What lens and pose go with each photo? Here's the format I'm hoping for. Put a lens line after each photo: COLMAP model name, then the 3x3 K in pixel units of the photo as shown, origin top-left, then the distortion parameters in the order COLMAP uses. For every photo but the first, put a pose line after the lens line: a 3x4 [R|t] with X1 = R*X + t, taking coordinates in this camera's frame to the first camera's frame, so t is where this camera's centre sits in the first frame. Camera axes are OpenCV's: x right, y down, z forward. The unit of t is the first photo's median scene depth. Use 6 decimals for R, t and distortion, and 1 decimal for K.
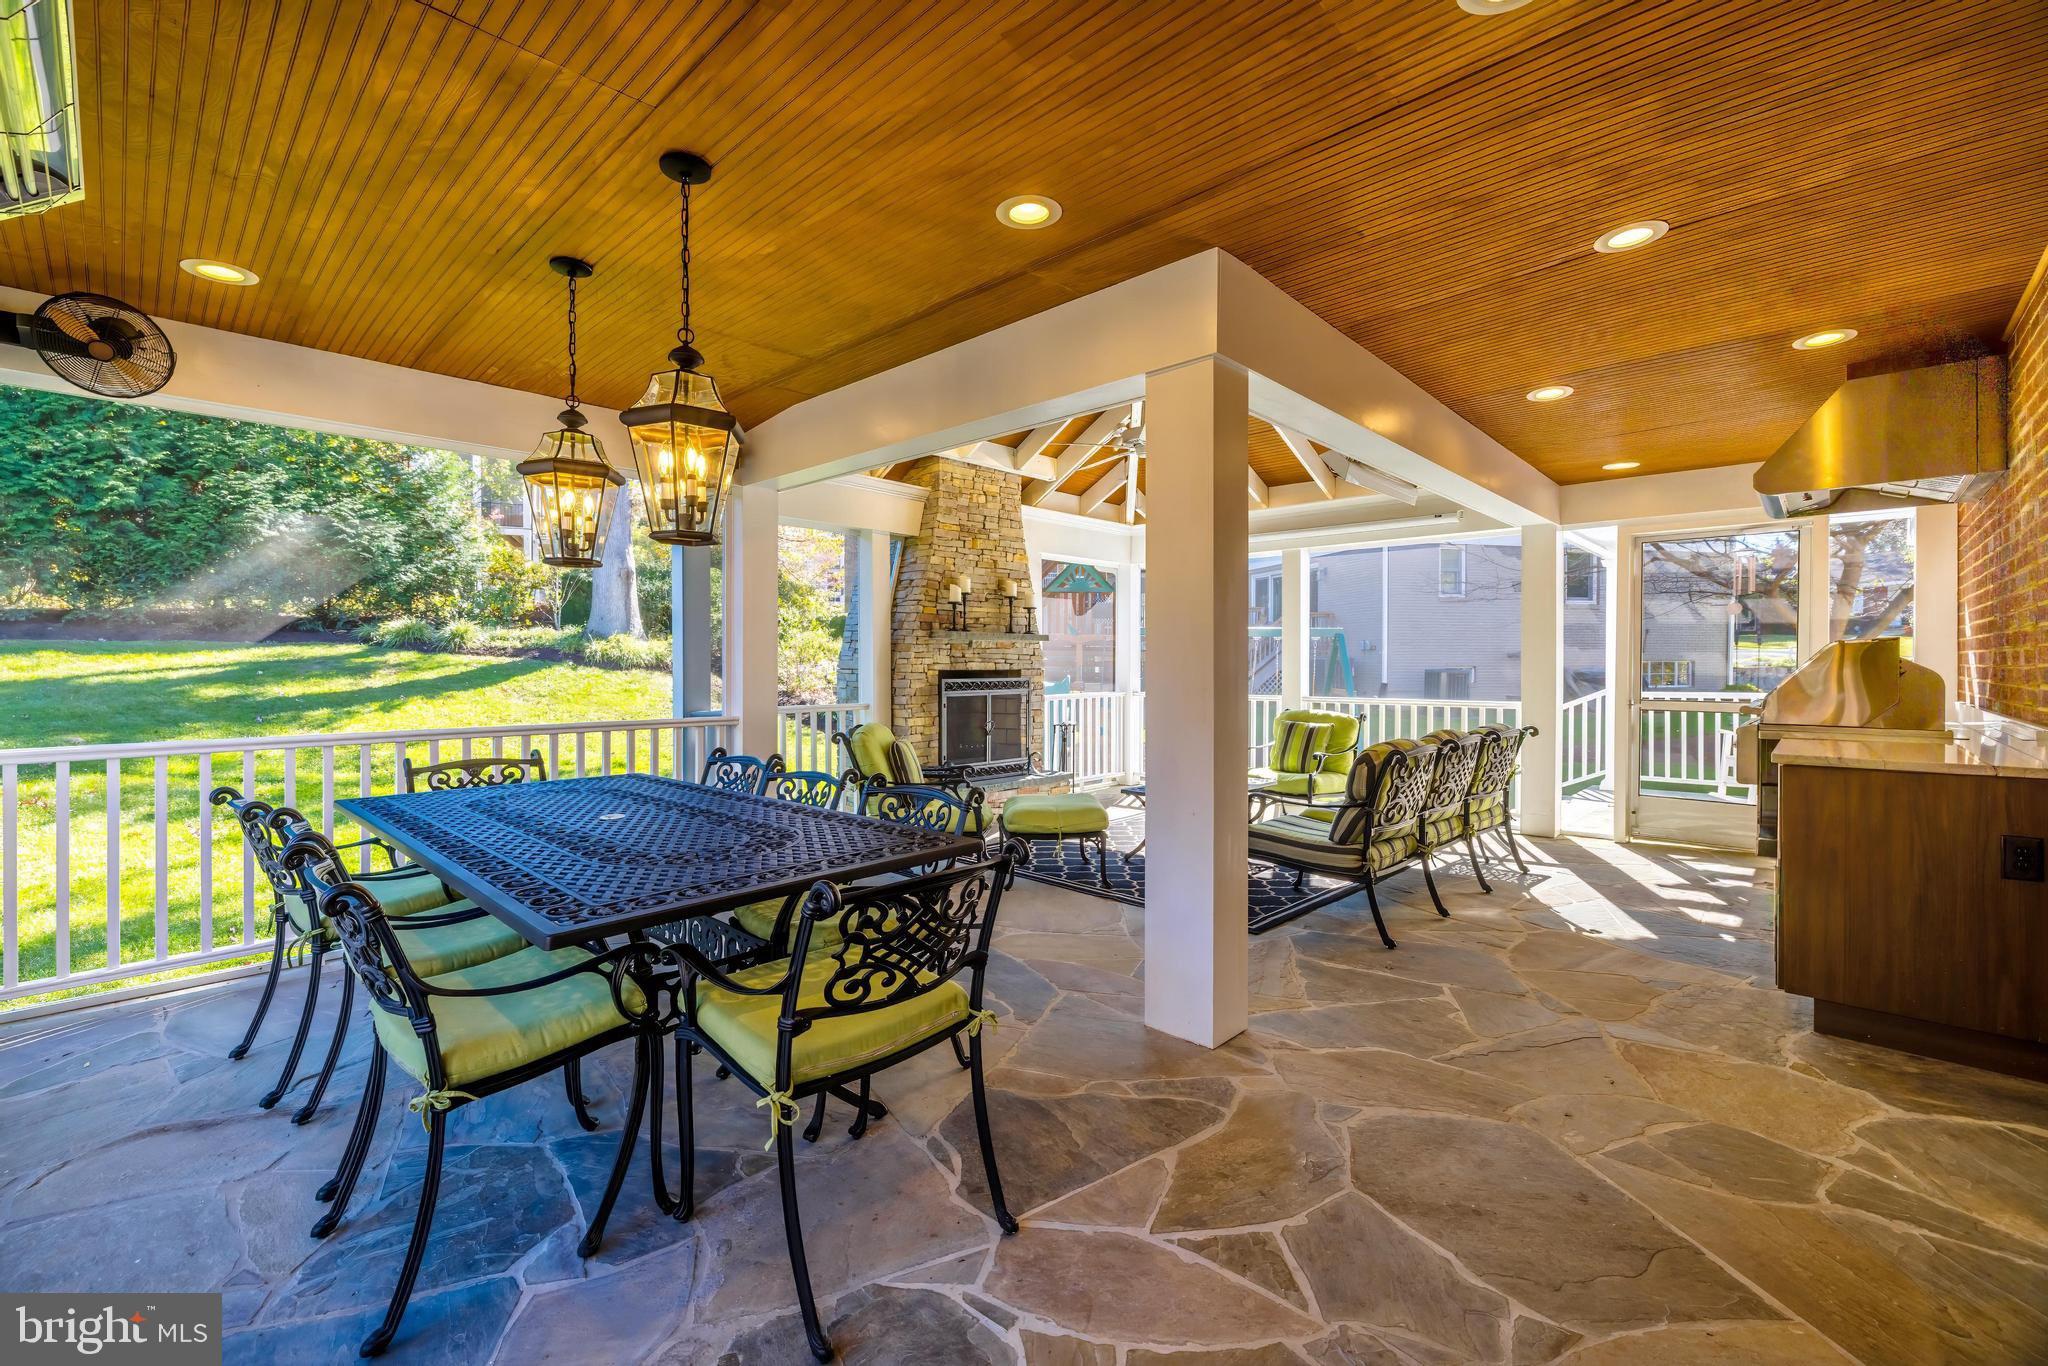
lens RADIAL K [[854.7, 0, 1008.2], [0, 854.7, 666.3], [0, 0, 1]] dist [-0.000647, 0.000039]
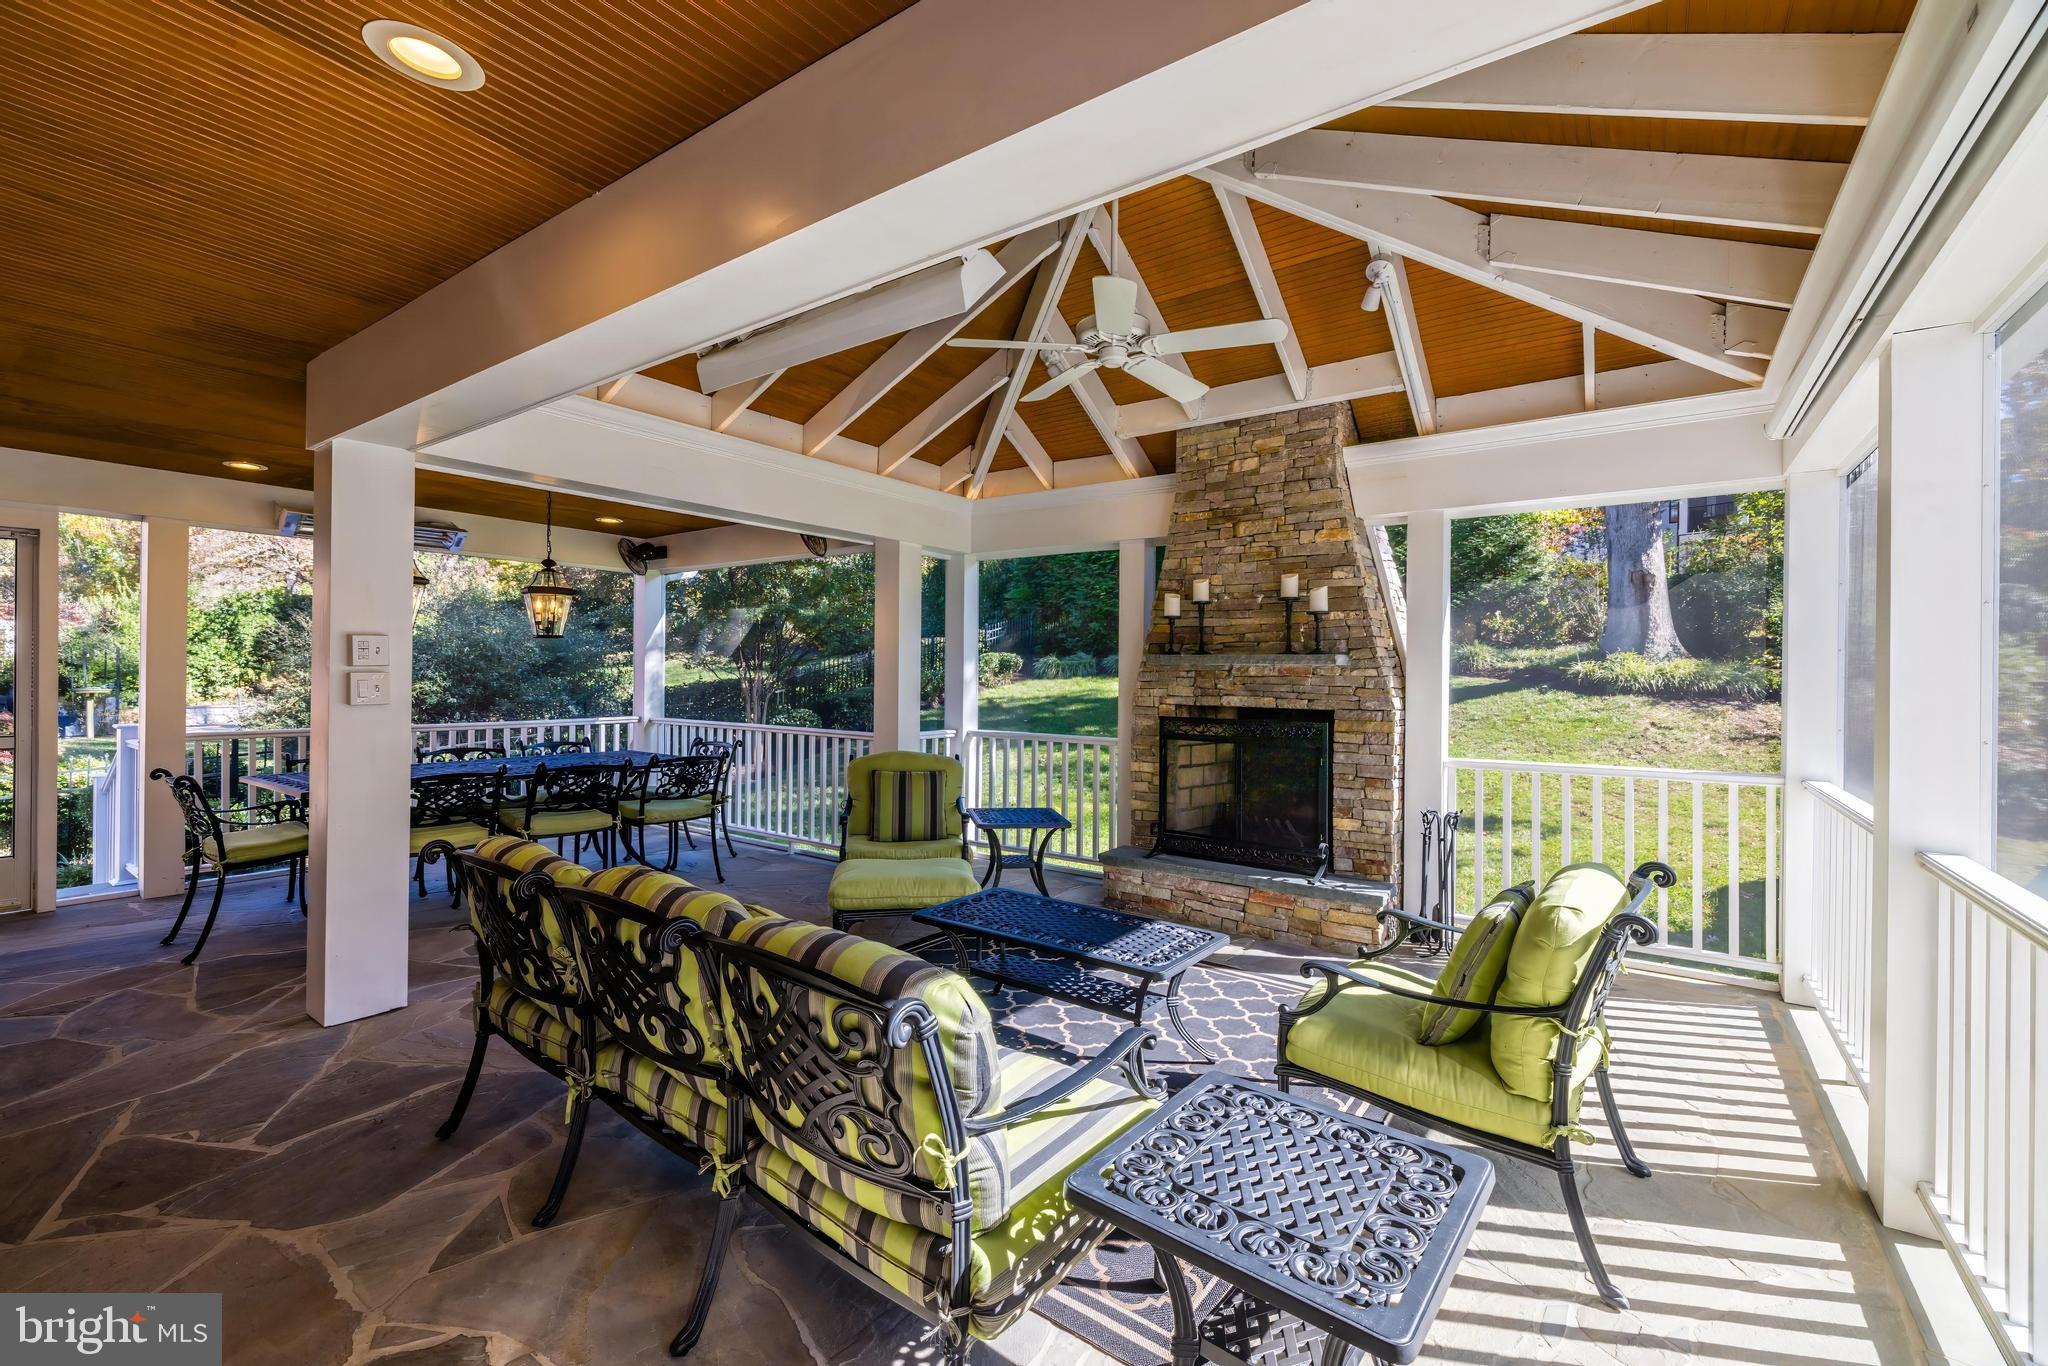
lens RADIAL K [[845.2, 0, 1032.0], [0, 845.2, 673.0], [0, 0, 1]] dist [0.000563, 0.000252]
pose [[0.155433, 0.000390, -0.987846, 0.293681], [-0.012012, 0.999927, -0.001496, -0.009598], [0.987773, 0.012099, 0.155427, 0.335870]]
